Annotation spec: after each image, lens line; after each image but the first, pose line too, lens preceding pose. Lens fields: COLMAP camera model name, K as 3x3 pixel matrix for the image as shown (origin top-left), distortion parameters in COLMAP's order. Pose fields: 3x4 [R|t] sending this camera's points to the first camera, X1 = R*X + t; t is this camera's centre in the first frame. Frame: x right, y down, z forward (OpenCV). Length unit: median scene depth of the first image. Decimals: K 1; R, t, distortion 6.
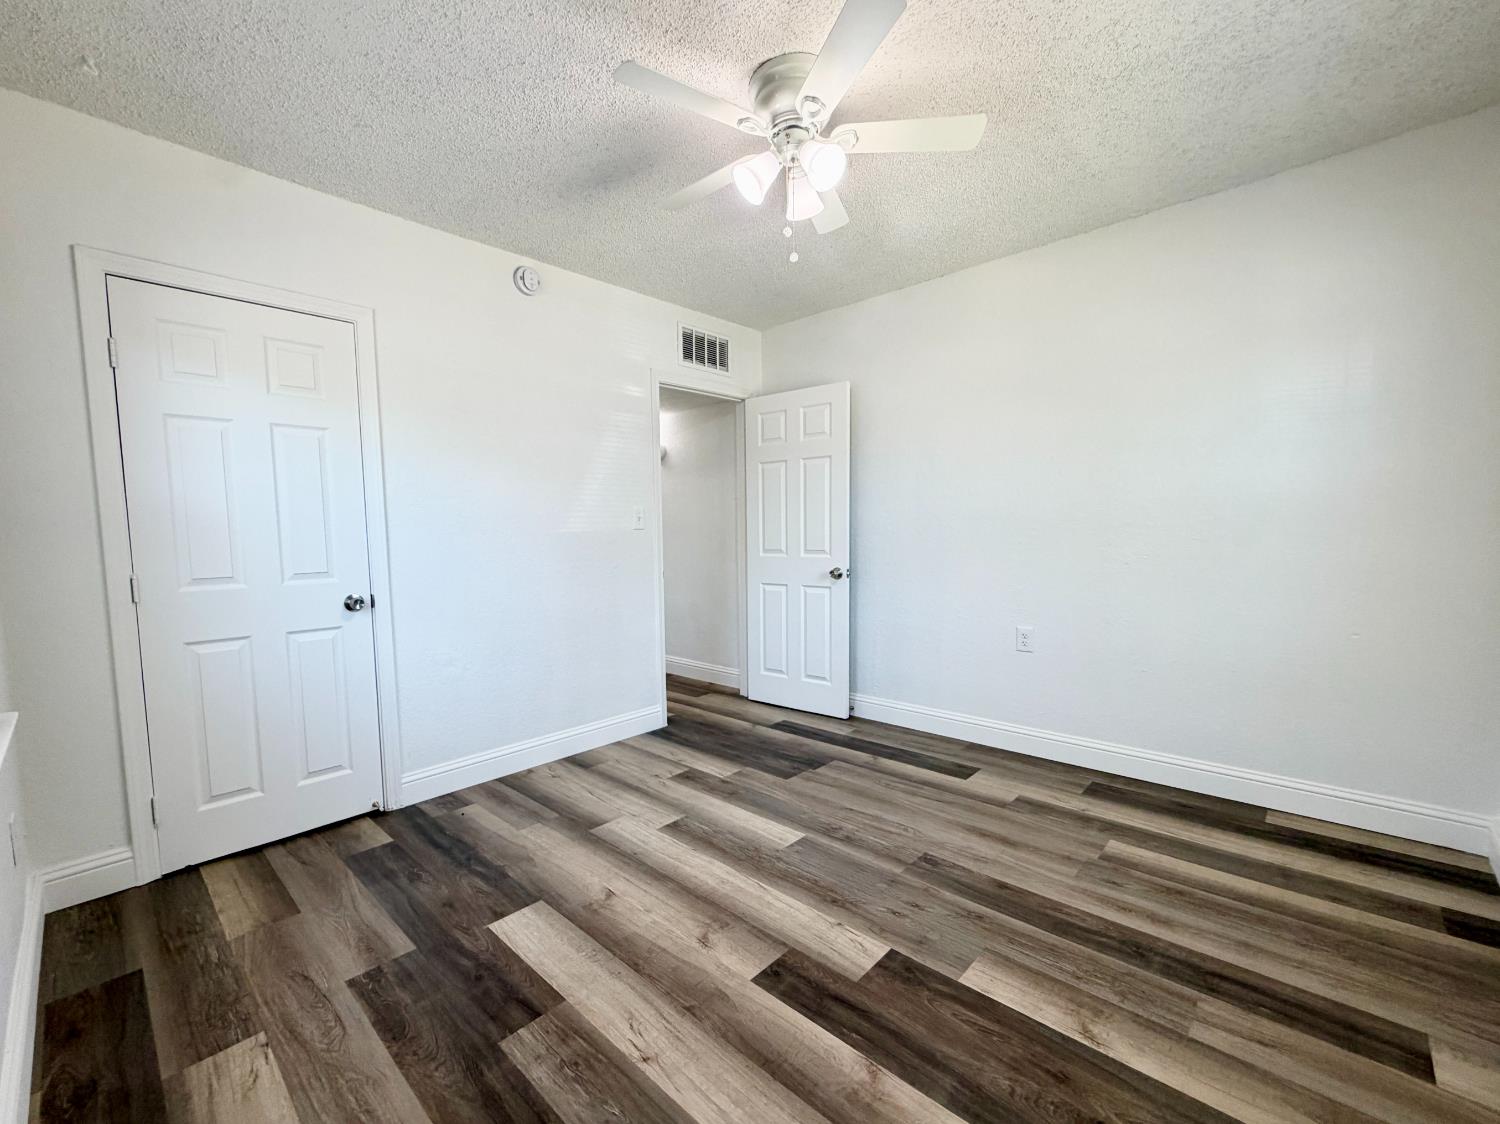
lens RADIAL K [[595.0, 0, 750.0], [0, 595.0, 562.0], [0, 0, 1]] dist [0.001235, -0.000211]
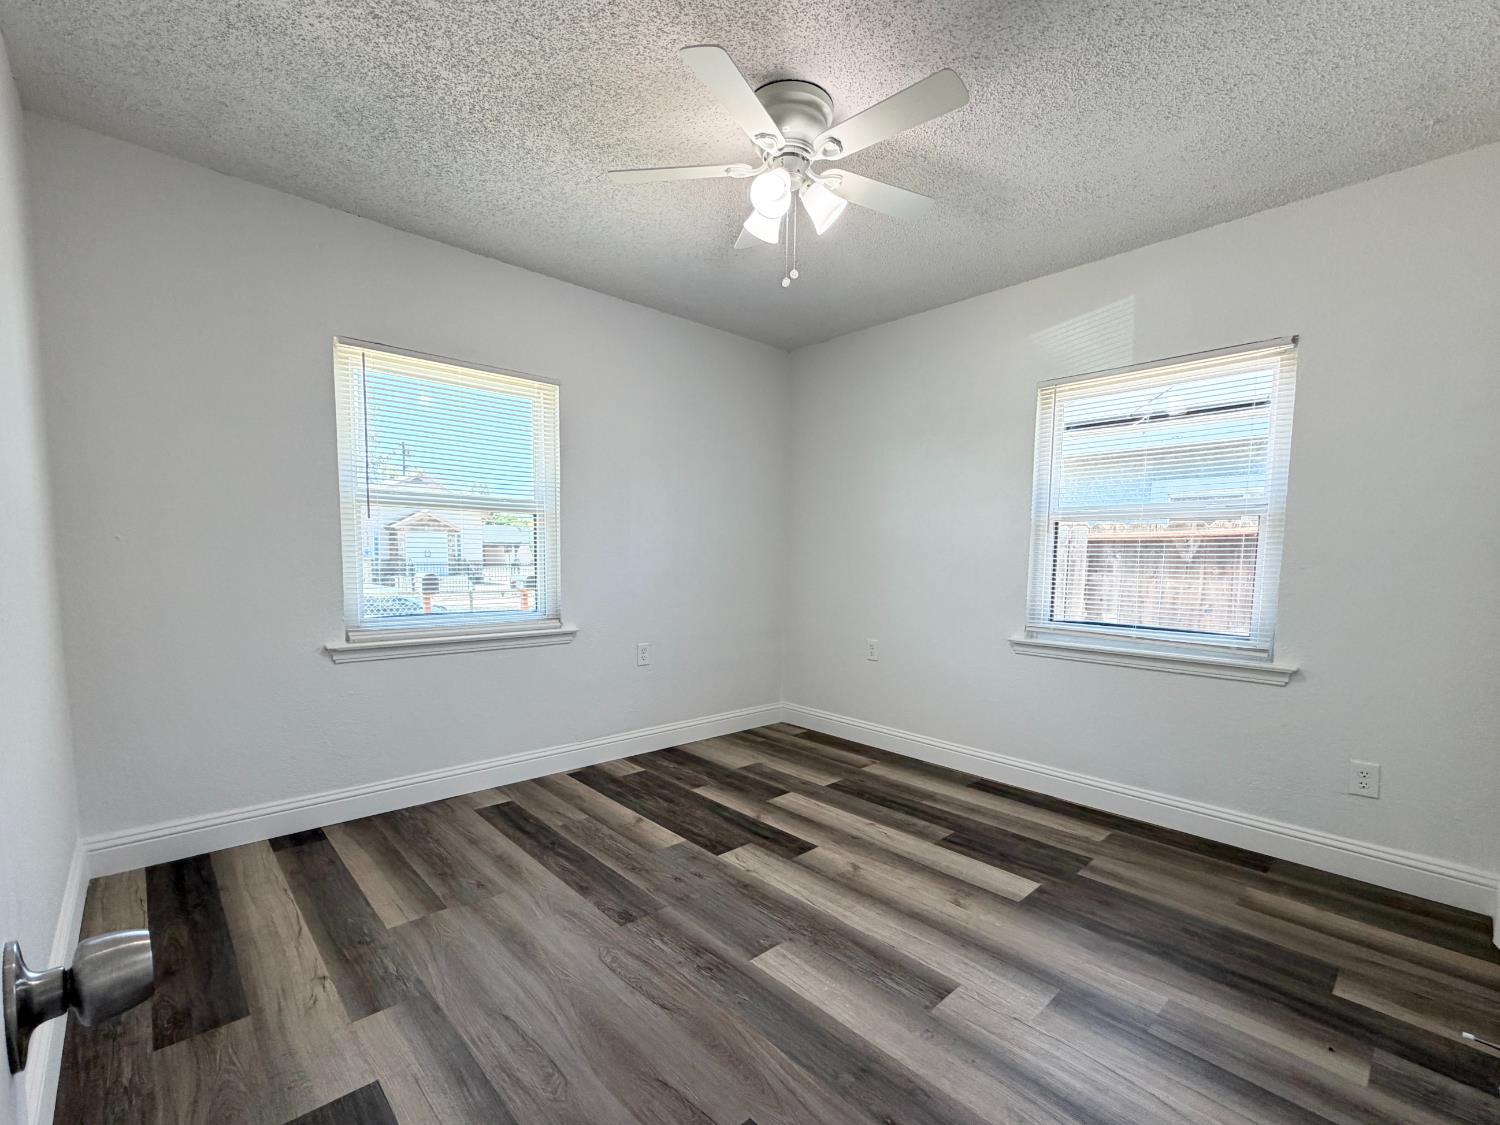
lens RADIAL K [[595.0, 0, 750.0], [0, 595.0, 562.5], [0, 0, 1]] dist [0.001235, -0.000211]
pose [[-0.995765, 0.000480, 0.091937, 0.031087], [0.006897, 0.997558, 0.069495, -0.117994], [-0.091680, 0.069835, -0.993337, 2.106481]]
